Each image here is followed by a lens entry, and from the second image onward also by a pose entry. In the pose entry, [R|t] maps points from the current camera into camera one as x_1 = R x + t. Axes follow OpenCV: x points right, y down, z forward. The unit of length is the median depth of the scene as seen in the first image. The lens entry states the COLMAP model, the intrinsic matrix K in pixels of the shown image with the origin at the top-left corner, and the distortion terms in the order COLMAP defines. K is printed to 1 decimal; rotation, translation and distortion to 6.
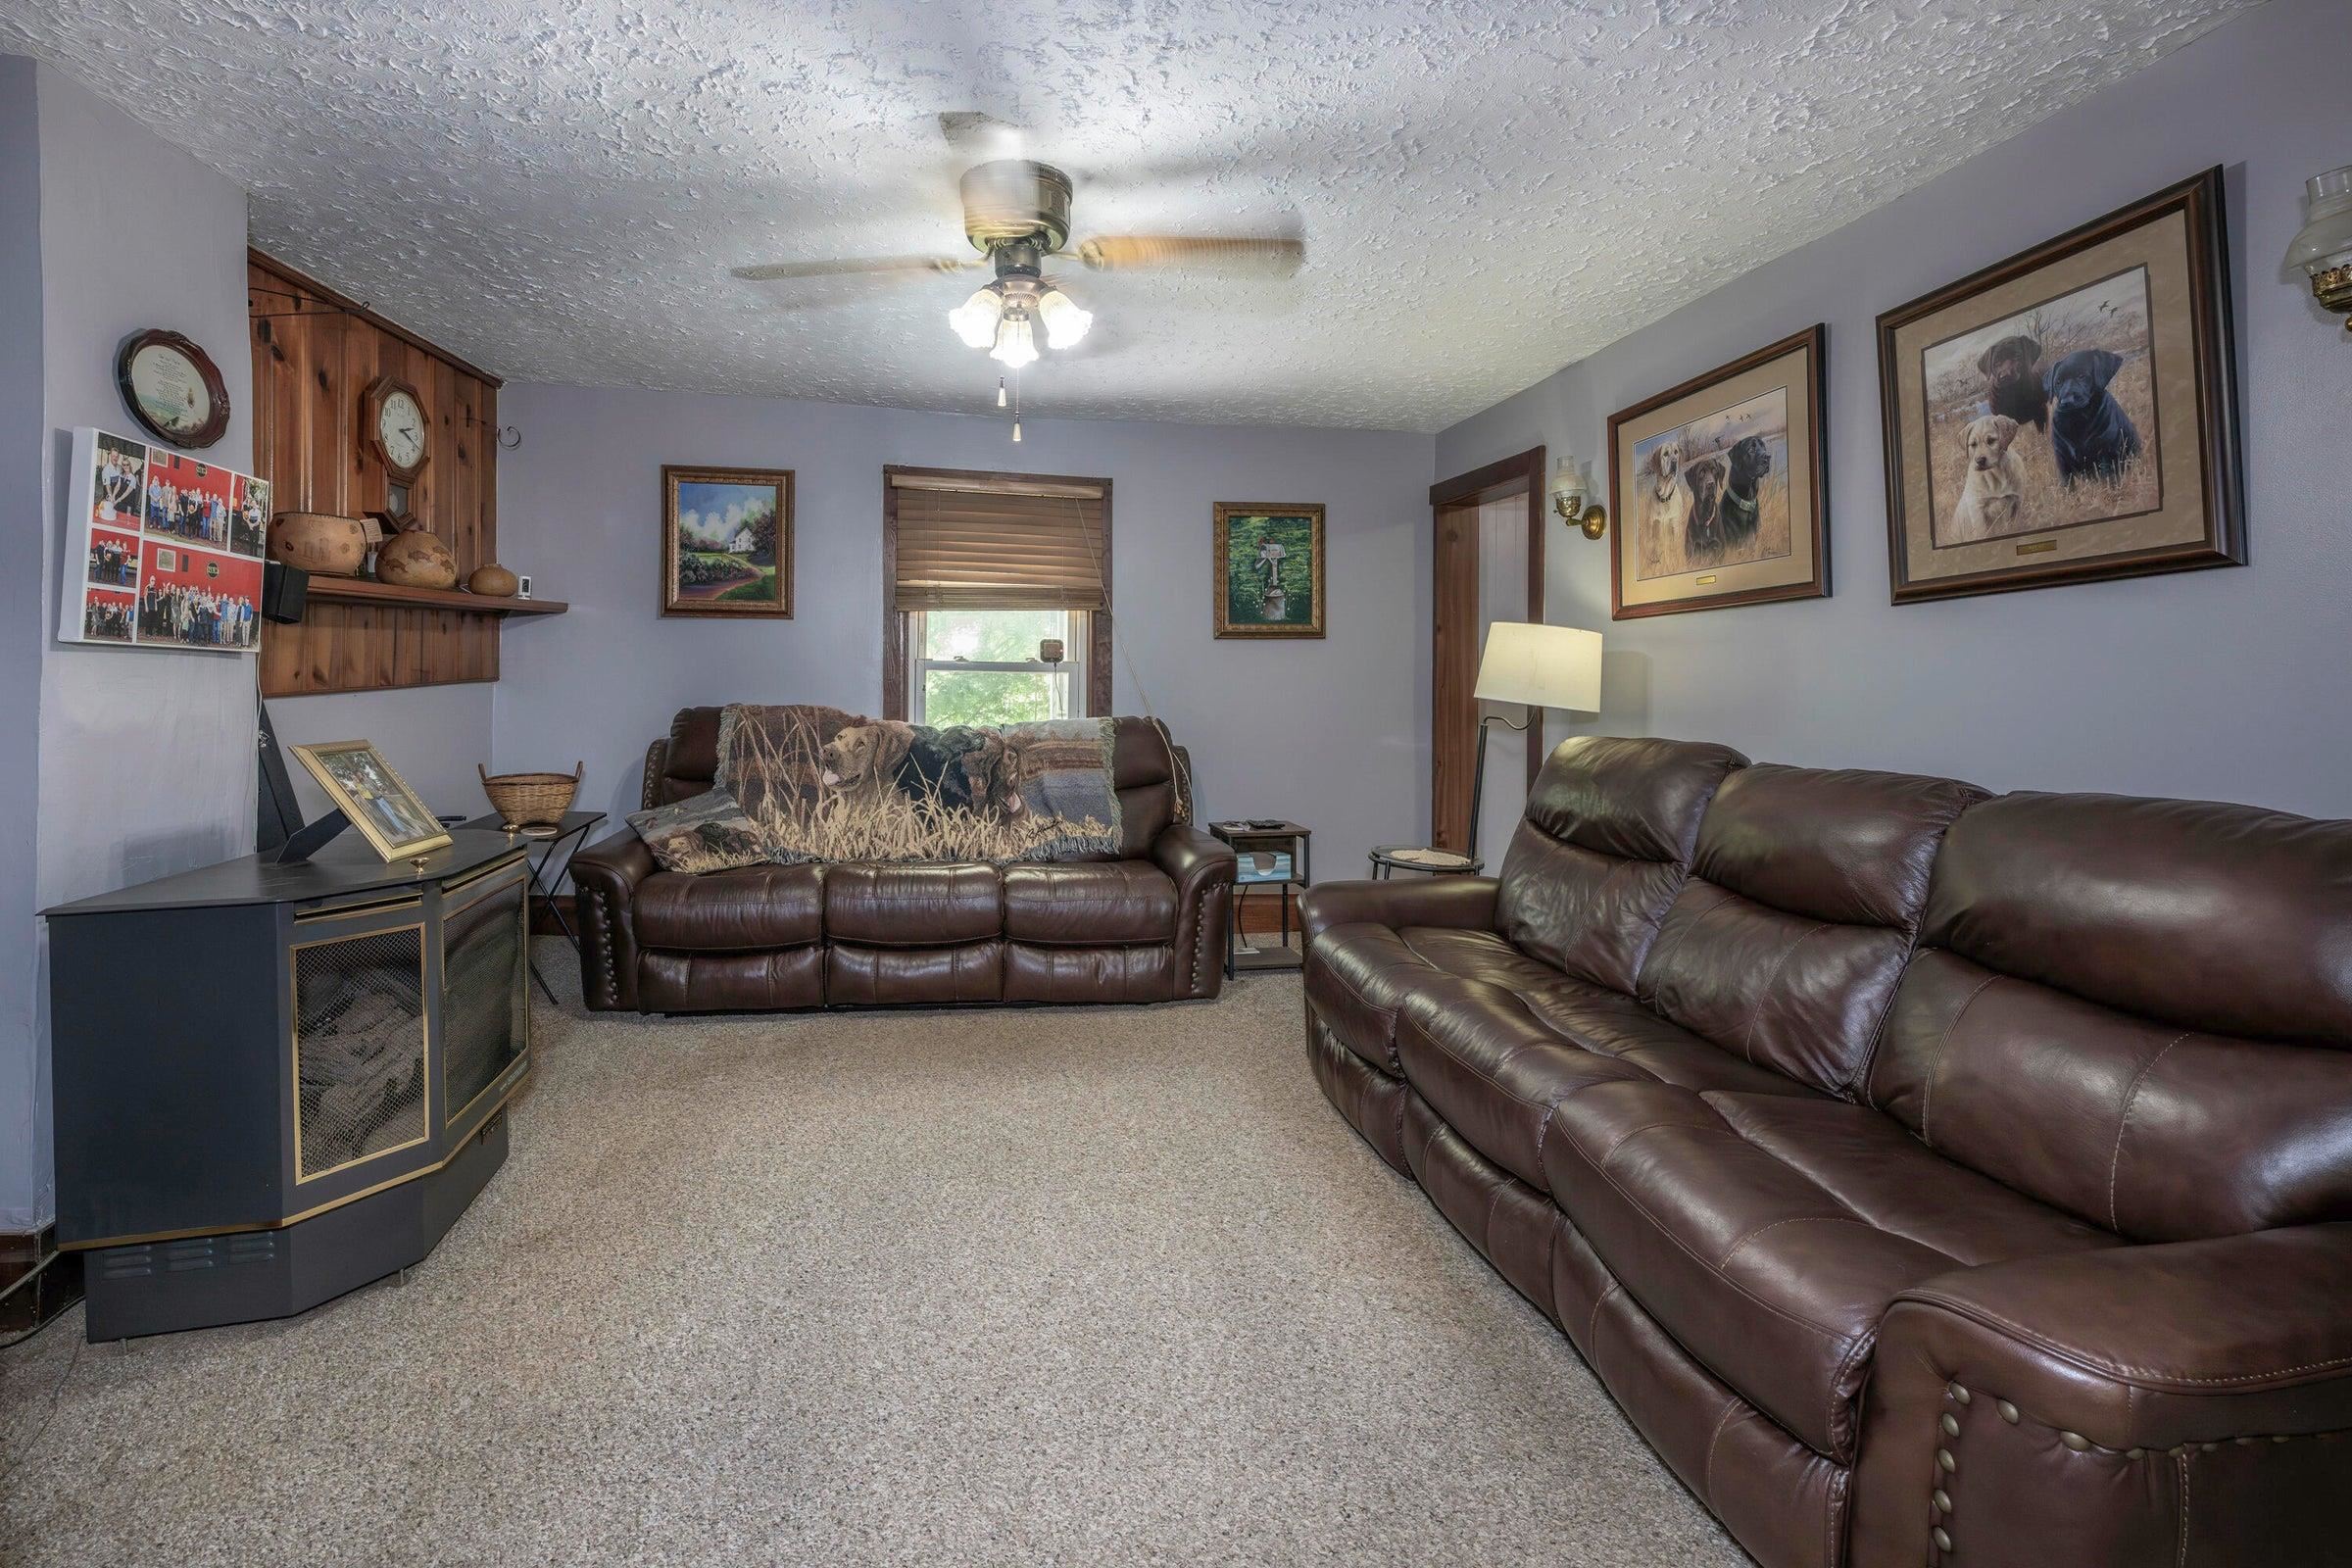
lens RADIAL K [[1020.9, 0, 1168.2], [0, 1020.9, 689.4], [0, 0, 1]] dist [-0.000062, -0.000044]
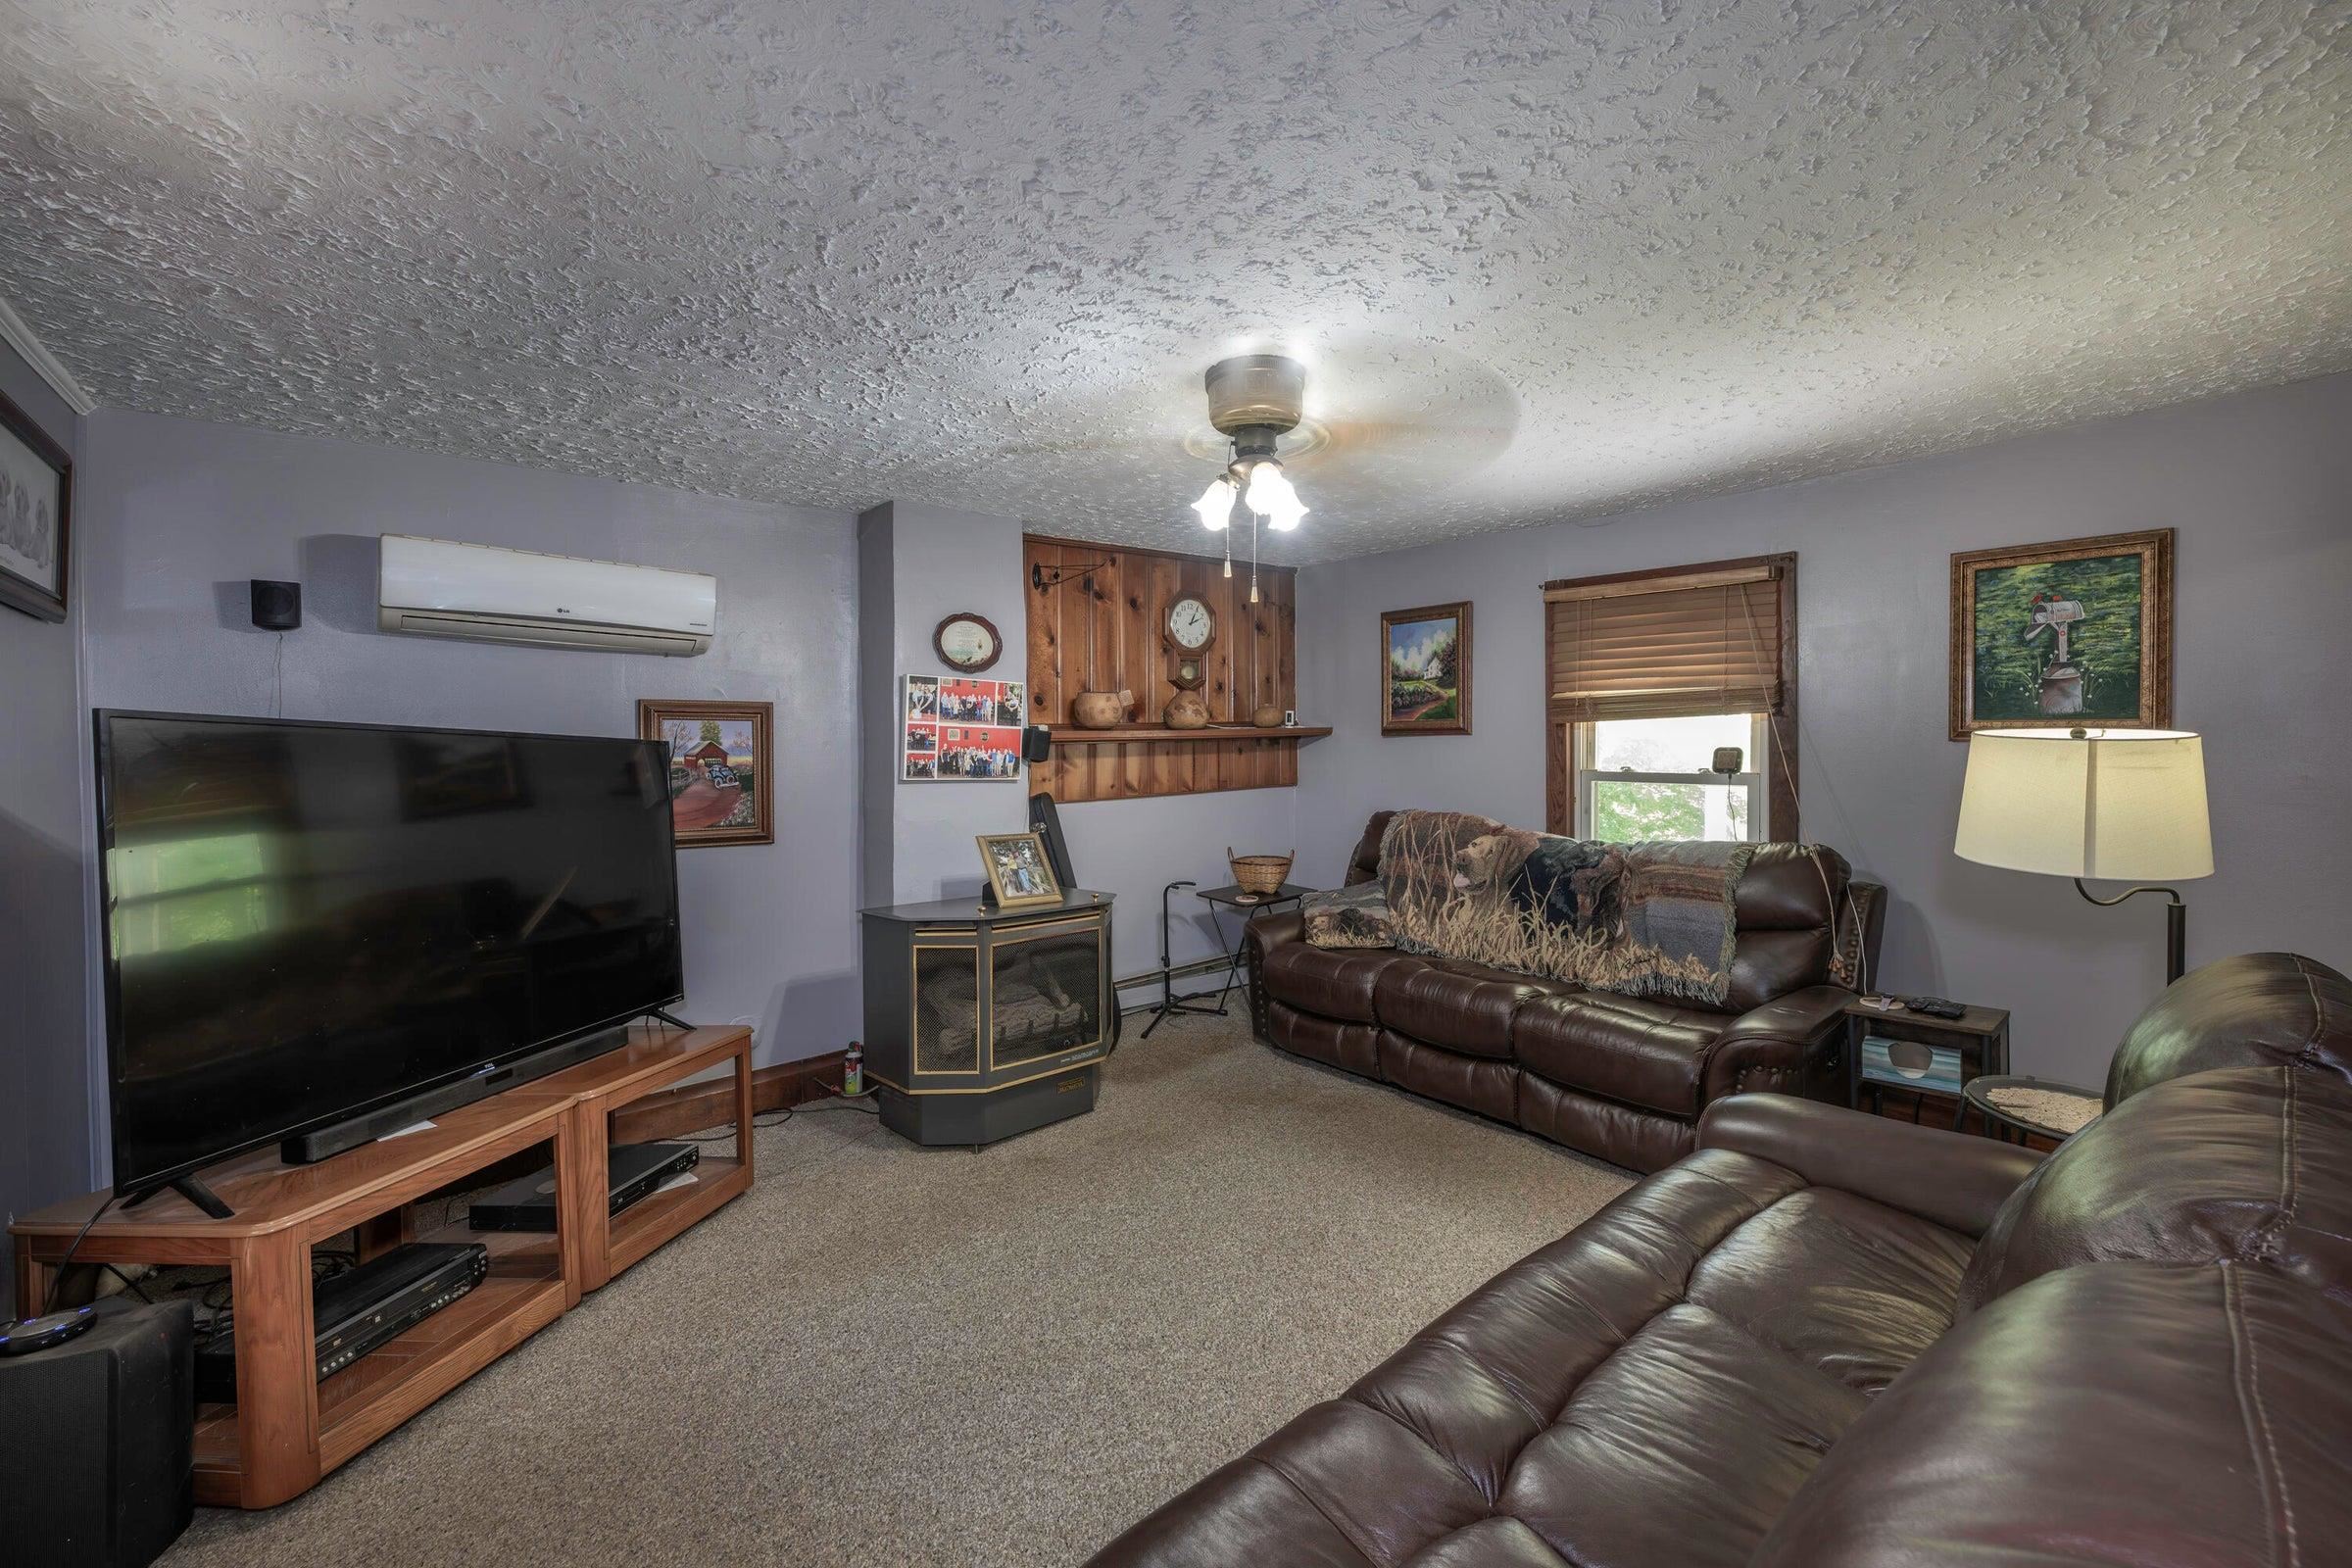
lens RADIAL K [[975.7, 0, 1247.4], [0, 975.7, 768.4], [0, 0, 1]] dist [-0.001055, -0.000097]
pose [[0.541804, 0.005773, -0.840485, 0.426474], [-0.006196, 0.999977, 0.002874, -0.036092], [0.840482, 0.003650, 0.541827, 0.237422]]
